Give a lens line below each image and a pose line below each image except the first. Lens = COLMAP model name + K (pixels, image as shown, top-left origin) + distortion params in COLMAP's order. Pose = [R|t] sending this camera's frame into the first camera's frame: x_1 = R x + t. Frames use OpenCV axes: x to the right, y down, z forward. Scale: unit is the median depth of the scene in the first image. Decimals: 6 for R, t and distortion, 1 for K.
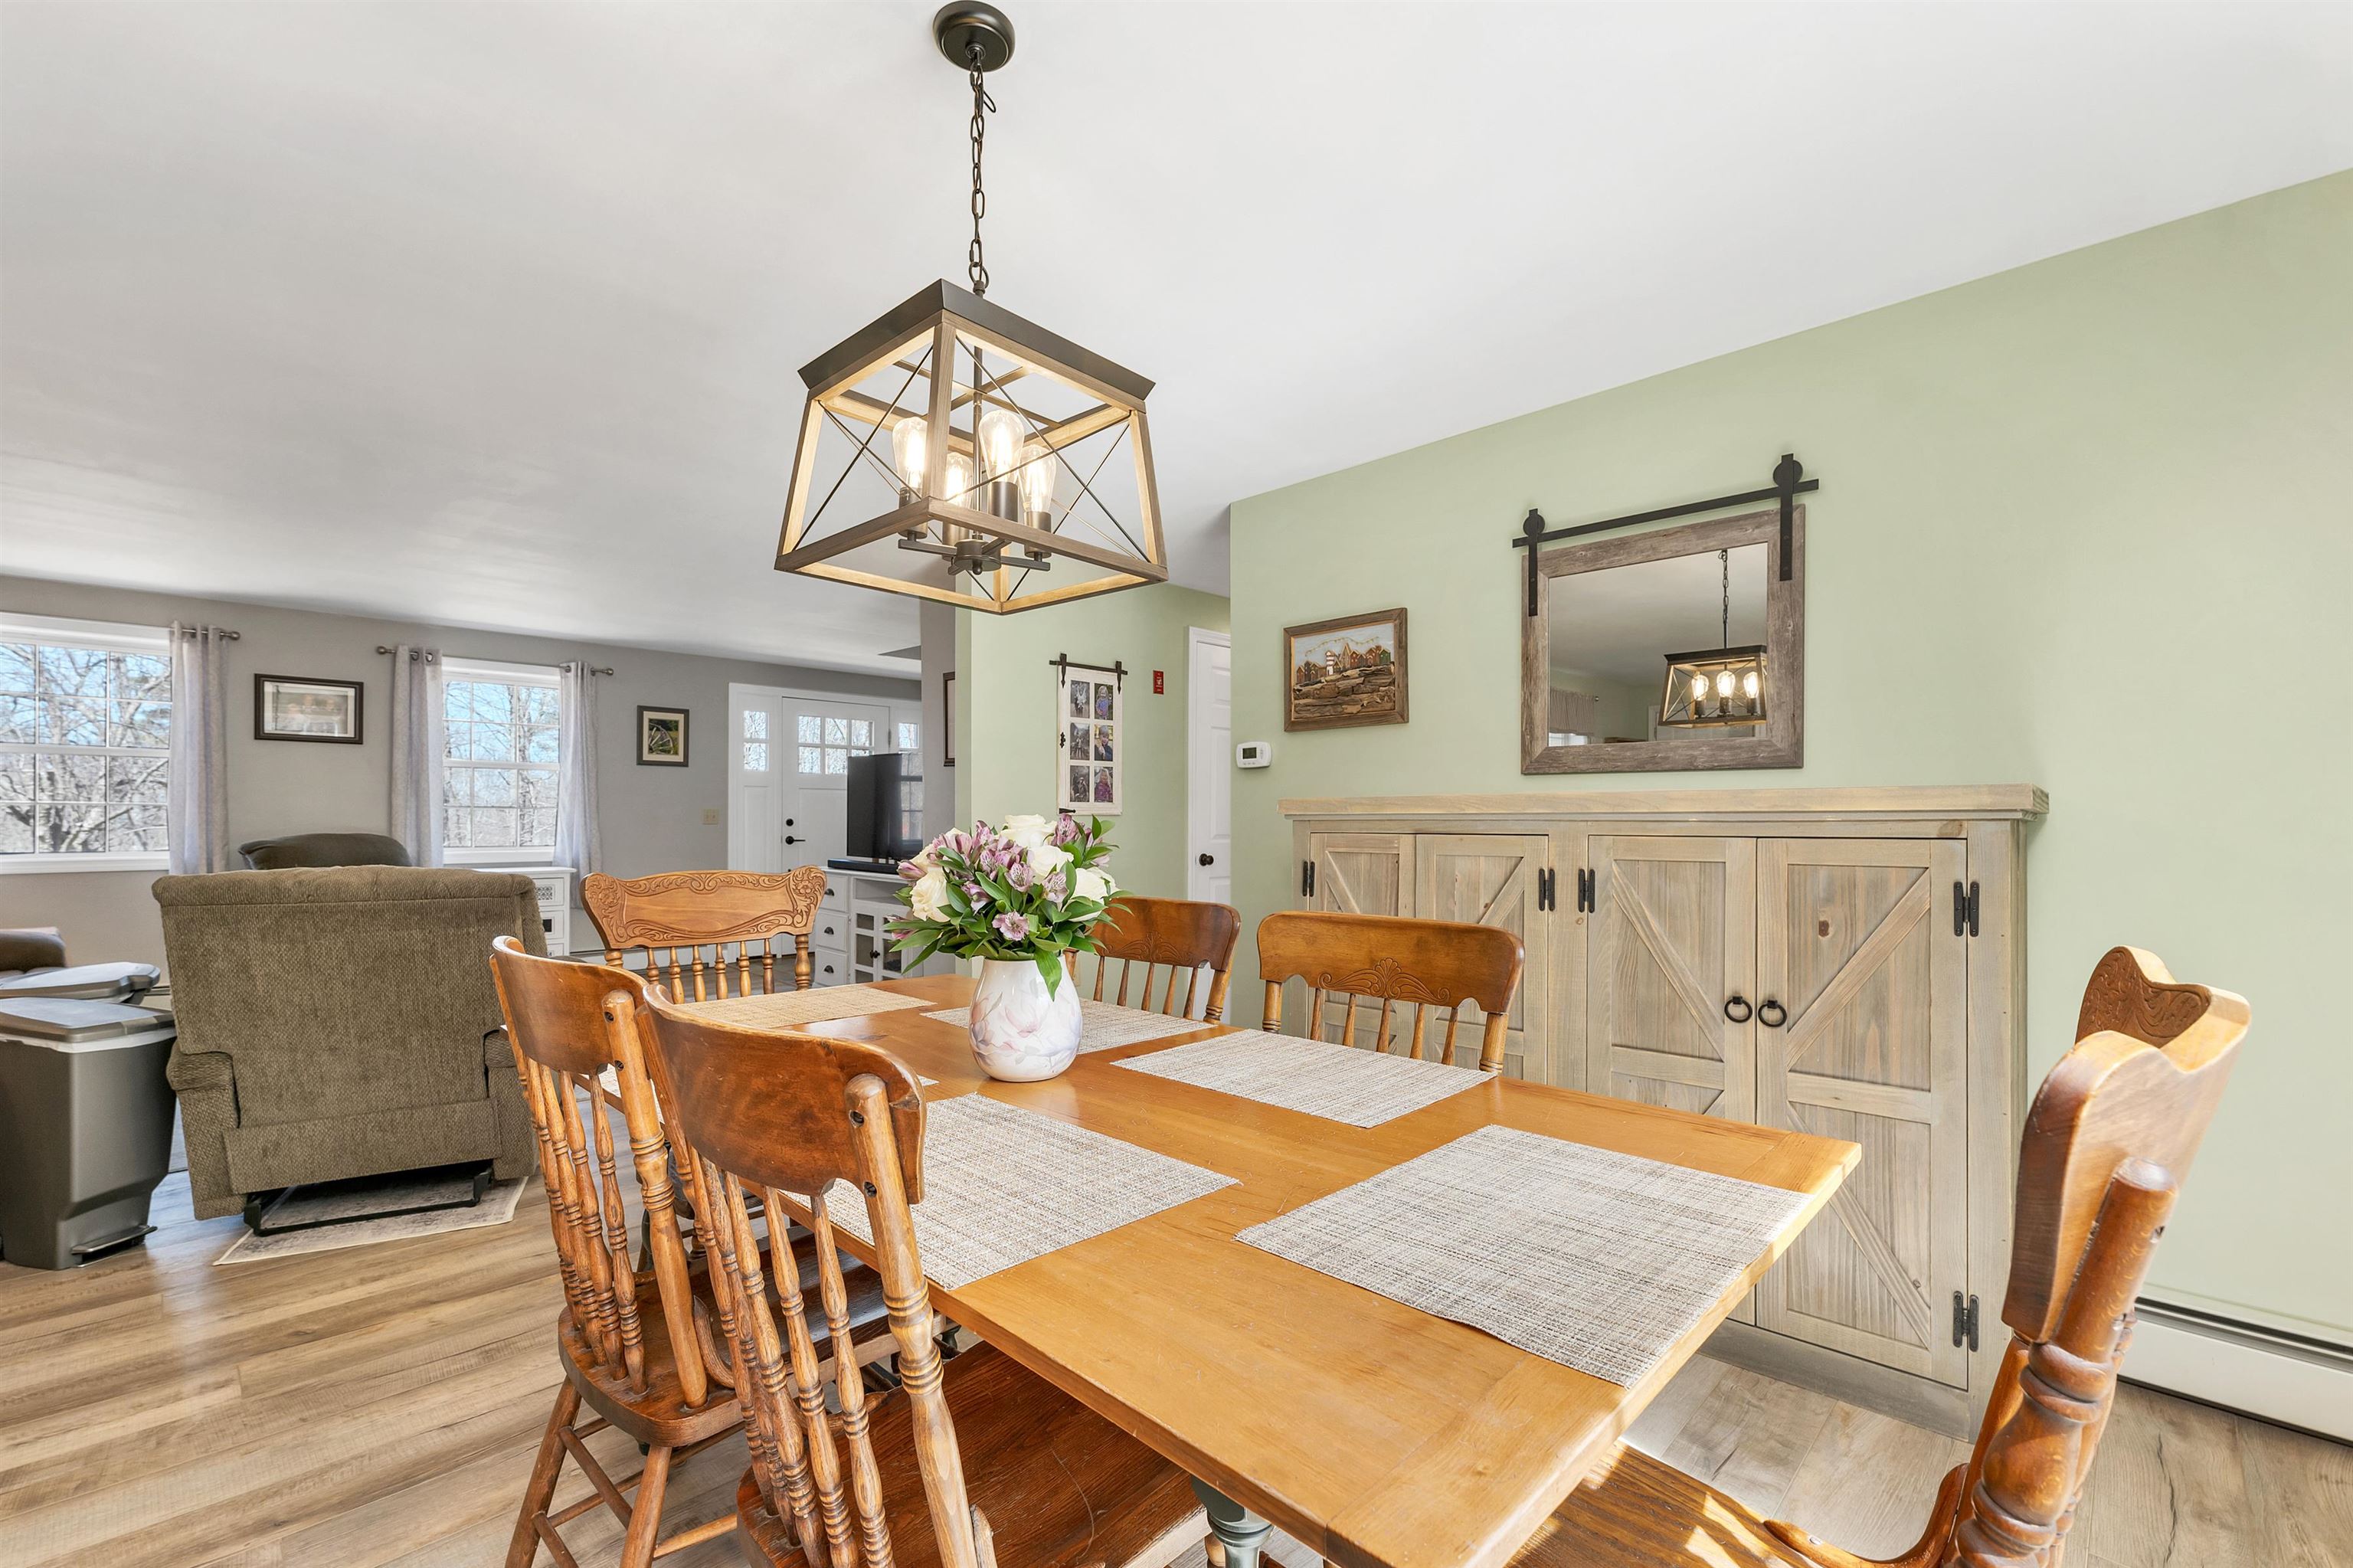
lens RADIAL K [[992.0, 0, 1180.9], [0, 992.0, 821.1], [0, 0, 1]] dist [0.000840, -0.000106]
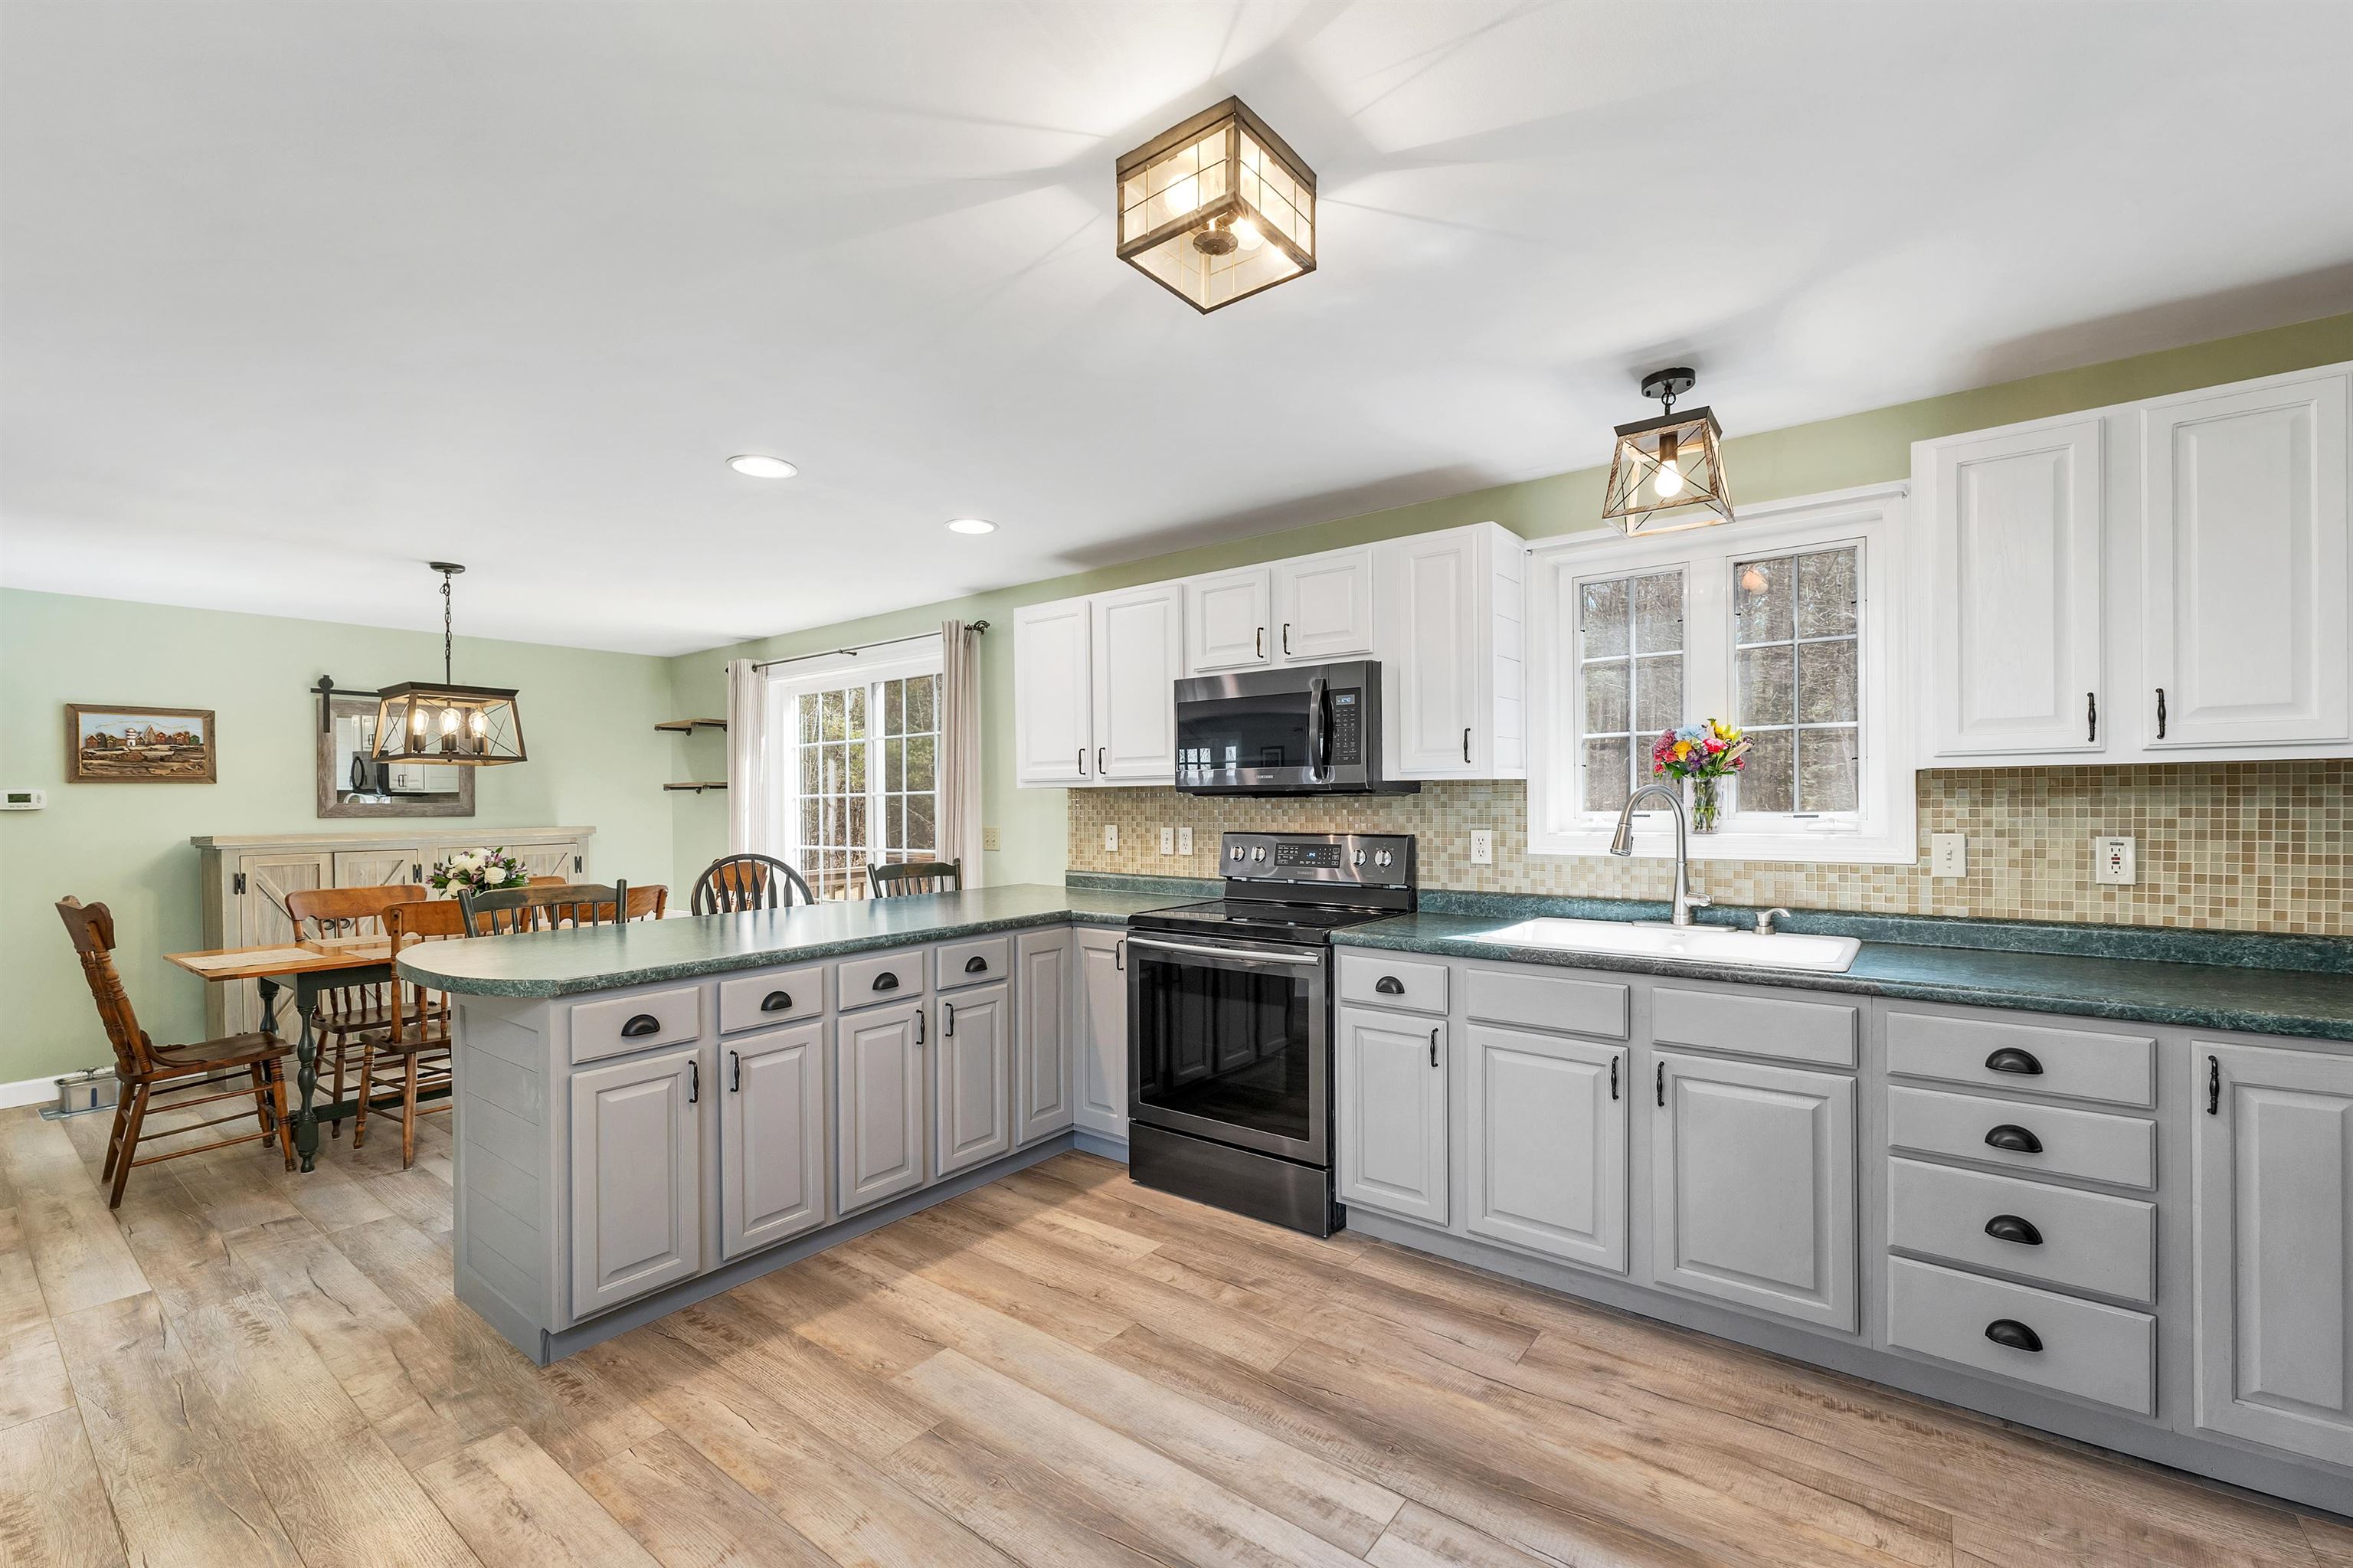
lens RADIAL K [[979.4, 0, 1170.9], [0, 979.4, 808.3], [0, 0, 1]] dist [-0.000146, 0.000149]
pose [[-0.114948, -0.008842, 0.993332, -1.299306], [0.009271, 0.999907, 0.009973, -0.054532], [-0.993328, 0.010356, -0.114855, -0.280309]]
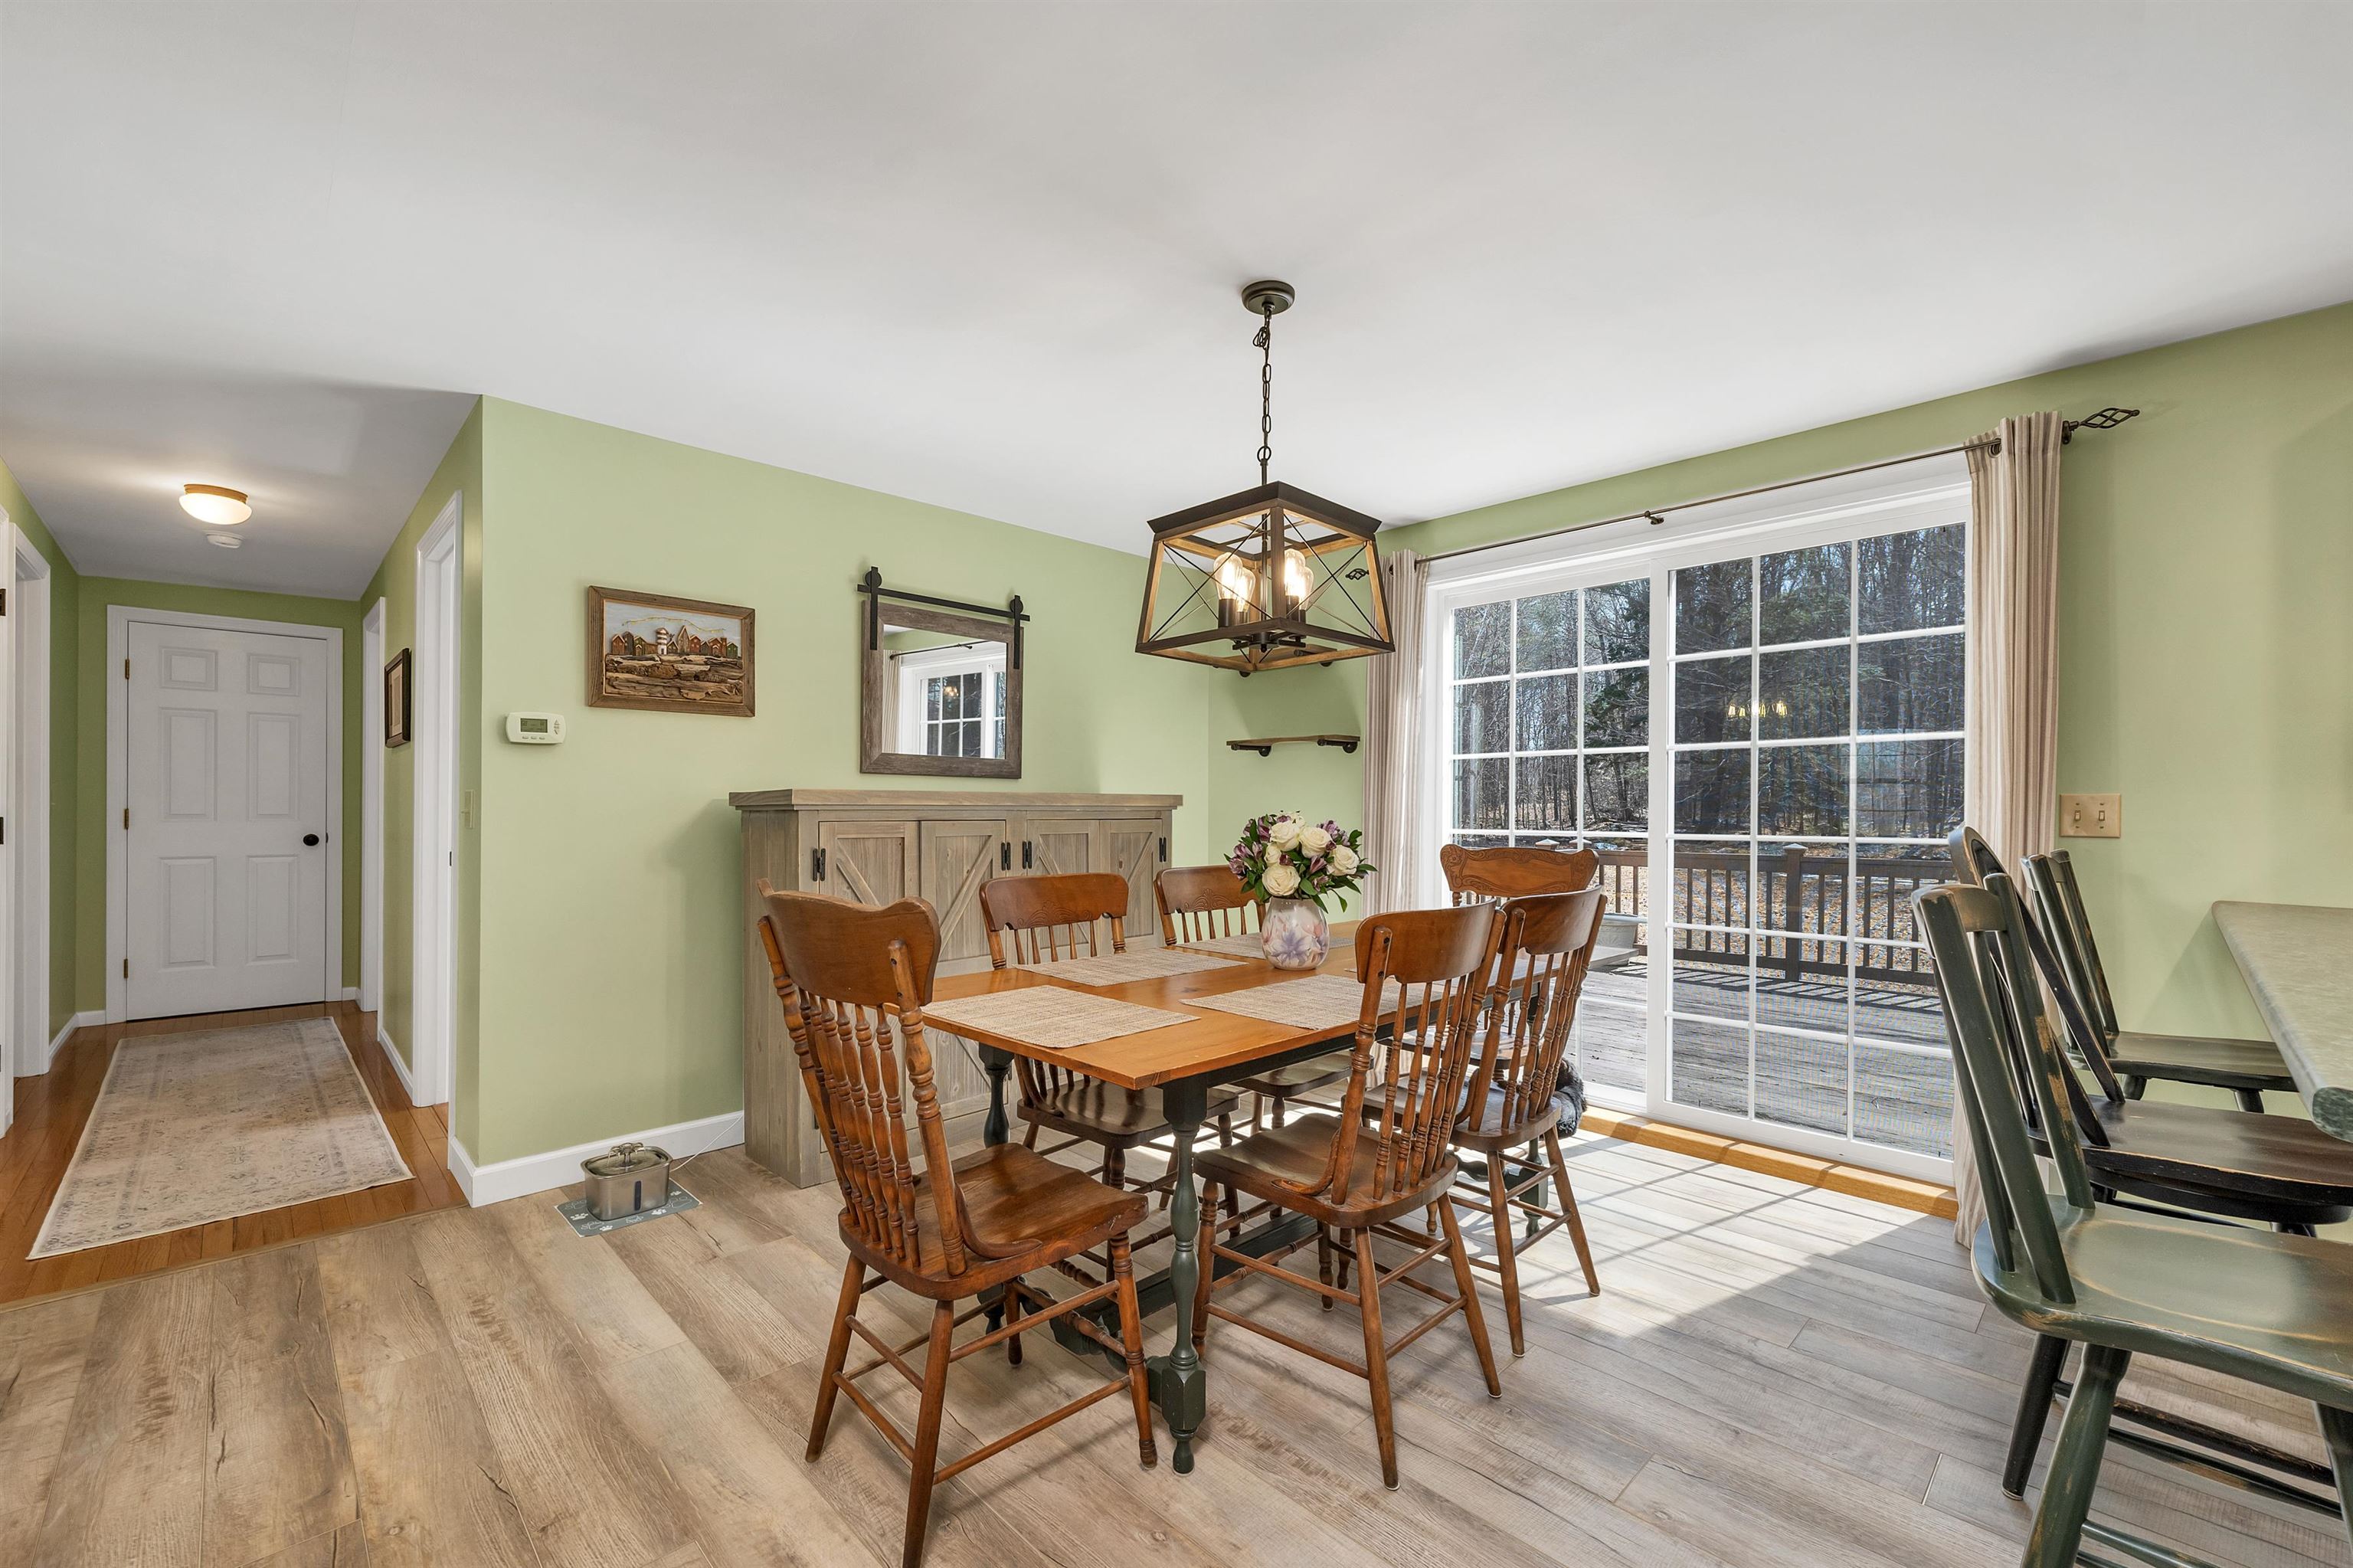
lens RADIAL K [[979.4, 0, 1170.9], [0, 979.4, 808.3], [0, 0, 1]] dist [-0.000146, 0.000149]
pose [[0.034485, -0.002655, 0.999402, -0.710187], [-0.006500, 0.999975, 0.002881, -0.006056], [-0.999384, -0.006596, 0.034466, 0.450347]]
